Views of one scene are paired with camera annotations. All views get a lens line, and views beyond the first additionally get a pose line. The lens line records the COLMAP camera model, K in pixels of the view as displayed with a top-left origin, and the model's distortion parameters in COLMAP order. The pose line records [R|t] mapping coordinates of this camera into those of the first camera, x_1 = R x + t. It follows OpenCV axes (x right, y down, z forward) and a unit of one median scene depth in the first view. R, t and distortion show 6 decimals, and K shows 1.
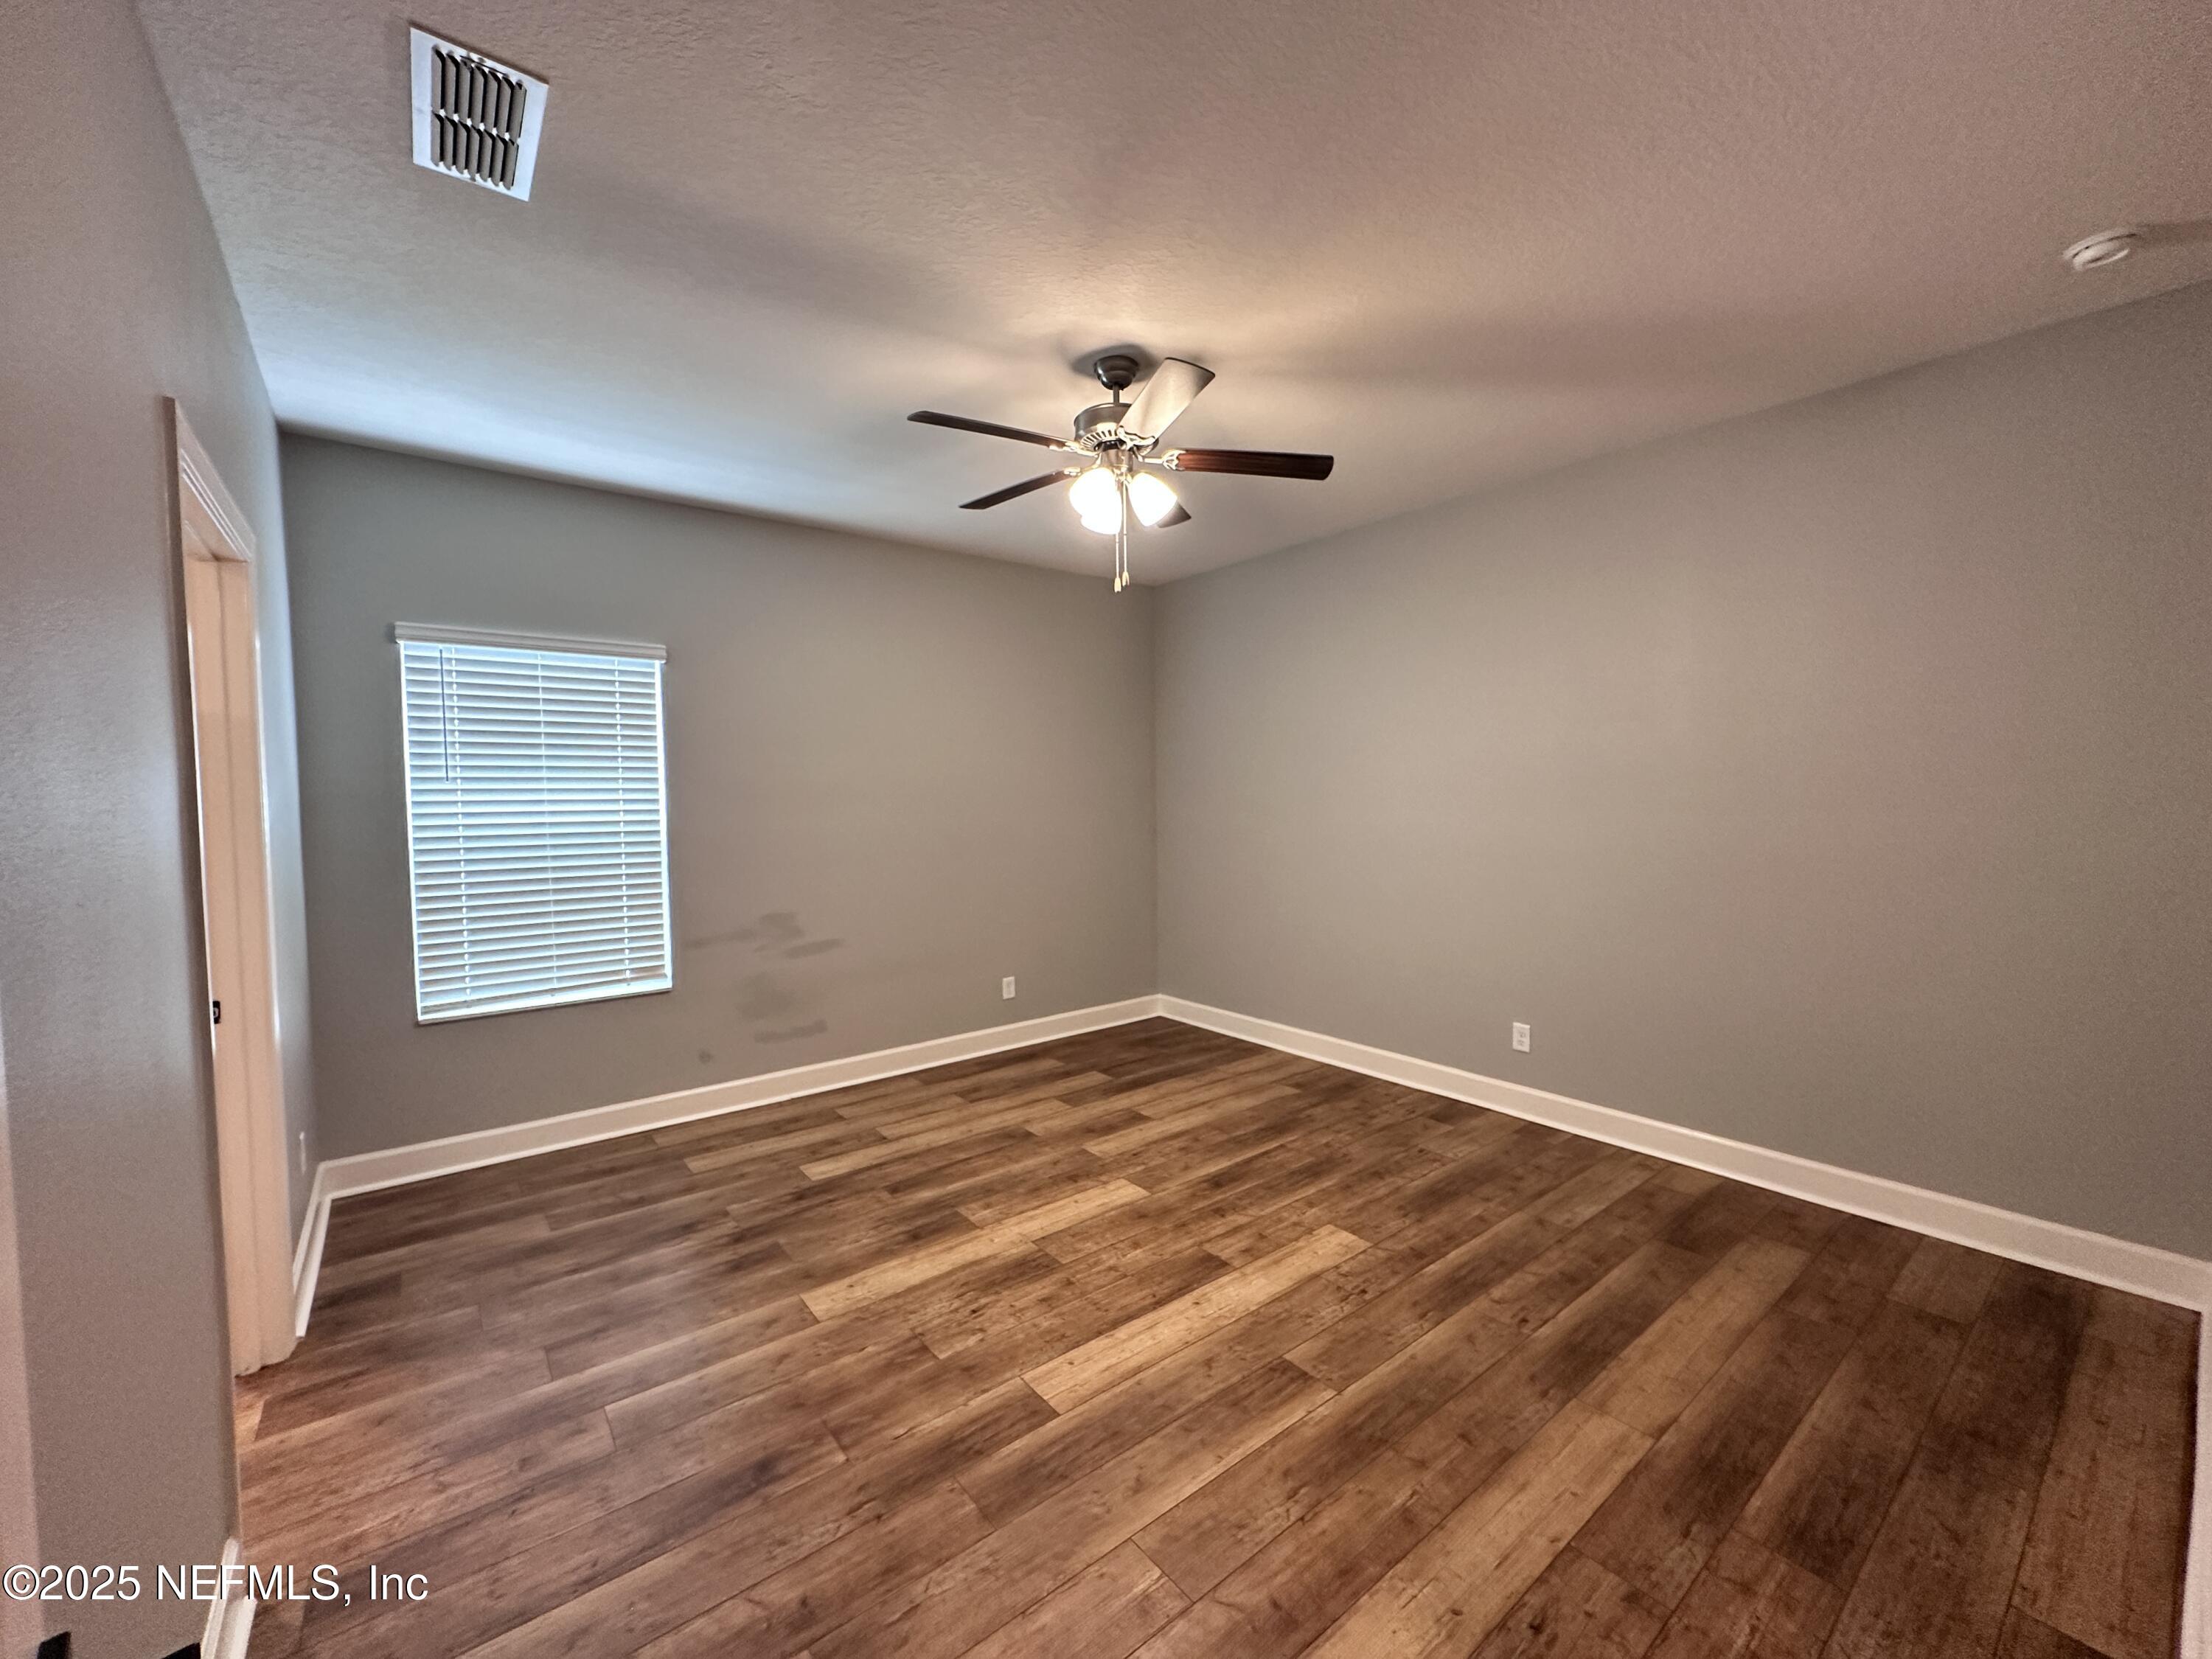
lens RADIAL K [[879.5, 0, 1108.7], [0, 879.5, 827.1], [0, 0, 1]] dist [-0.002358, 0.000476]
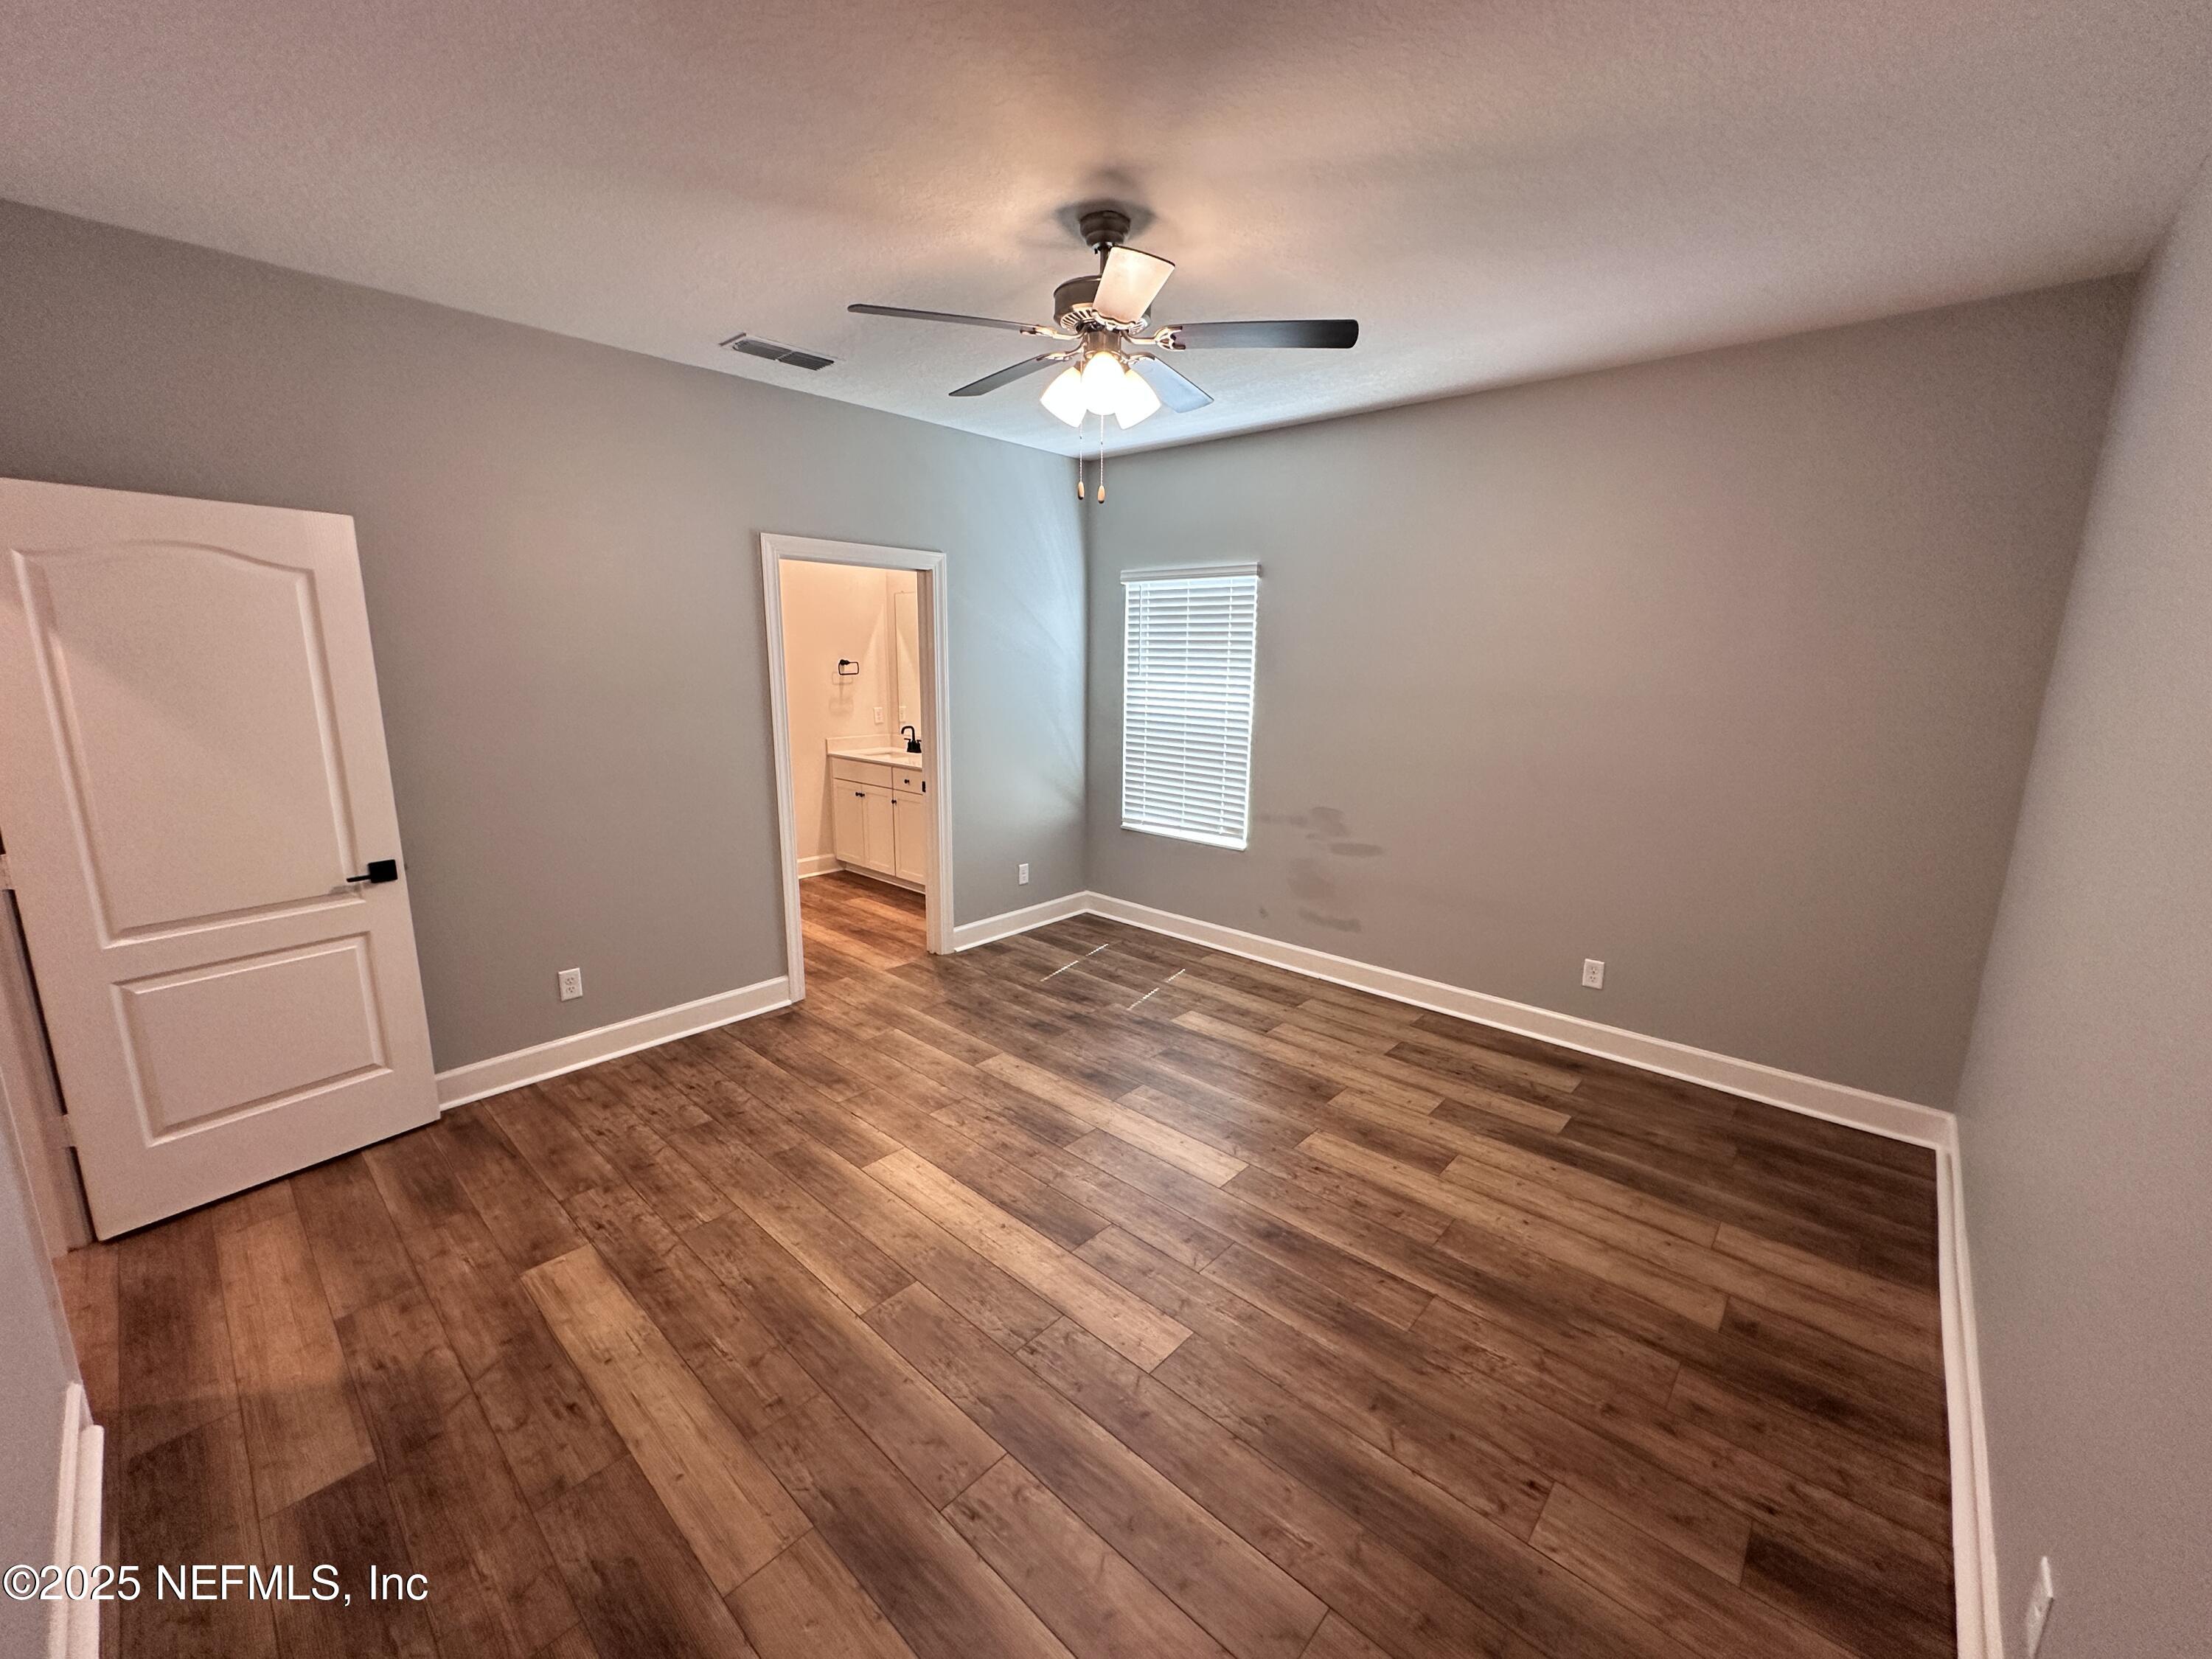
lens RADIAL K [[879.5, 0, 1108.9], [0, 879.5, 829.5], [0, 0, 1]] dist [-0.002358, 0.000476]
pose [[0.168929, 0.211048, -0.962768, 0.863235], [-0.052520, 0.977346, 0.205028, -0.114755], [0.984228, 0.015929, 0.176186, 0.787415]]
